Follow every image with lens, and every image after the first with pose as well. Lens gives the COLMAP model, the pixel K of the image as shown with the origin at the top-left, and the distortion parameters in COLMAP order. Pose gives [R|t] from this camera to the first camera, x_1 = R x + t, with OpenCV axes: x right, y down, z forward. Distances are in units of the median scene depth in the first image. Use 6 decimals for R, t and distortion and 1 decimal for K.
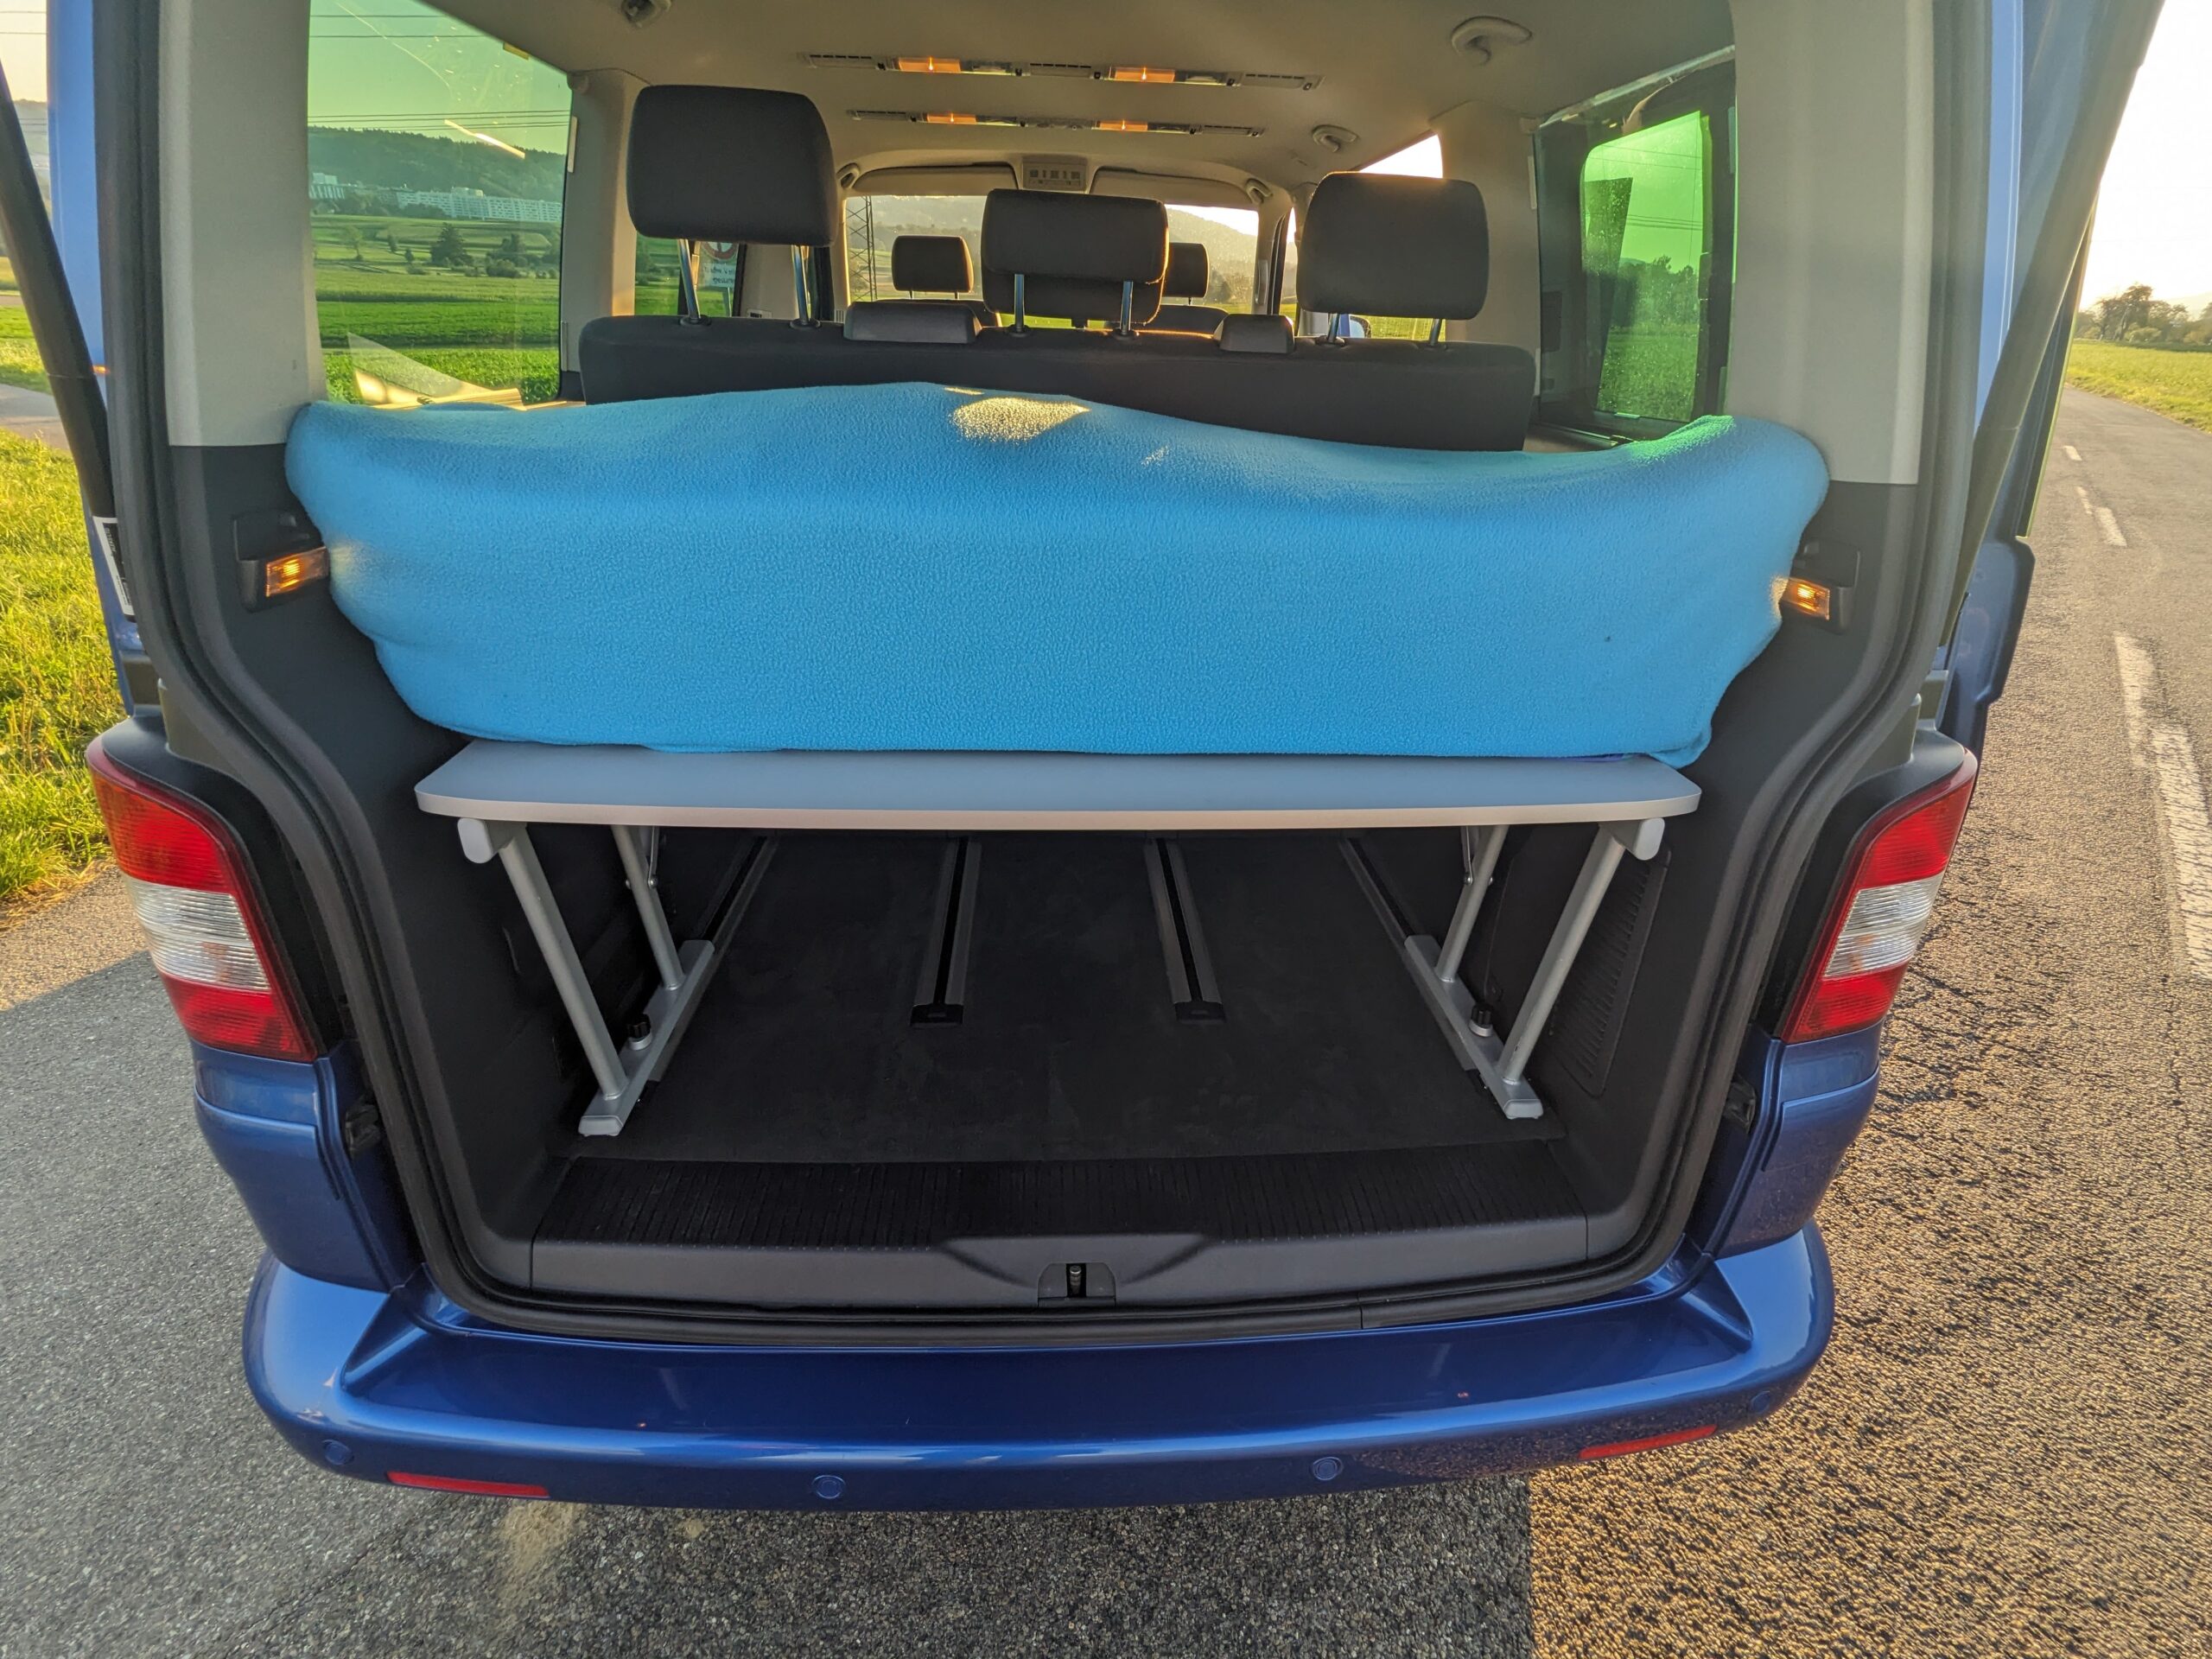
lens RADIAL K [[1085.4, 0, 1106.0], [0, 1085.4, 829.5], [0, 0, 1]] dist [0.003433, 0.001309]
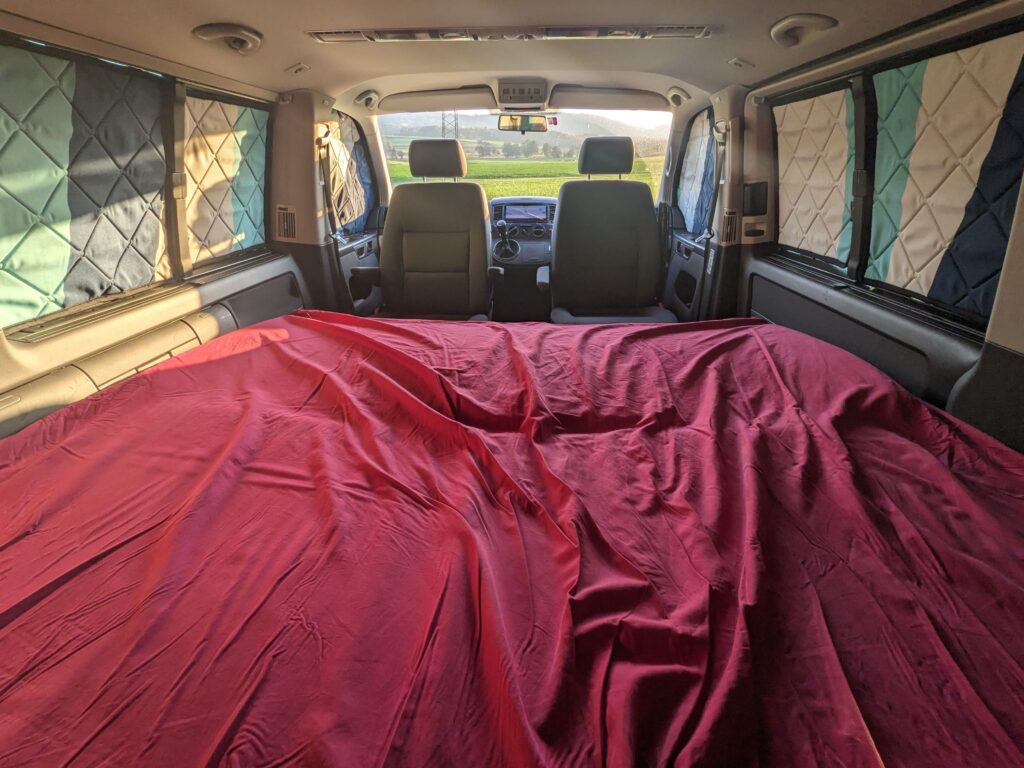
lens RADIAL K [[502.5, 0, 512.0], [0, 502.5, 384.0], [0, 0, 1]] dist [0.003433, 0.001309]
pose [[0.994952, 0.006237, -0.100155, 0.013796], [-0.009291, 0.999505, -0.030063, -0.542727], [0.099918, 0.030842, 0.994518, 0.954684]]
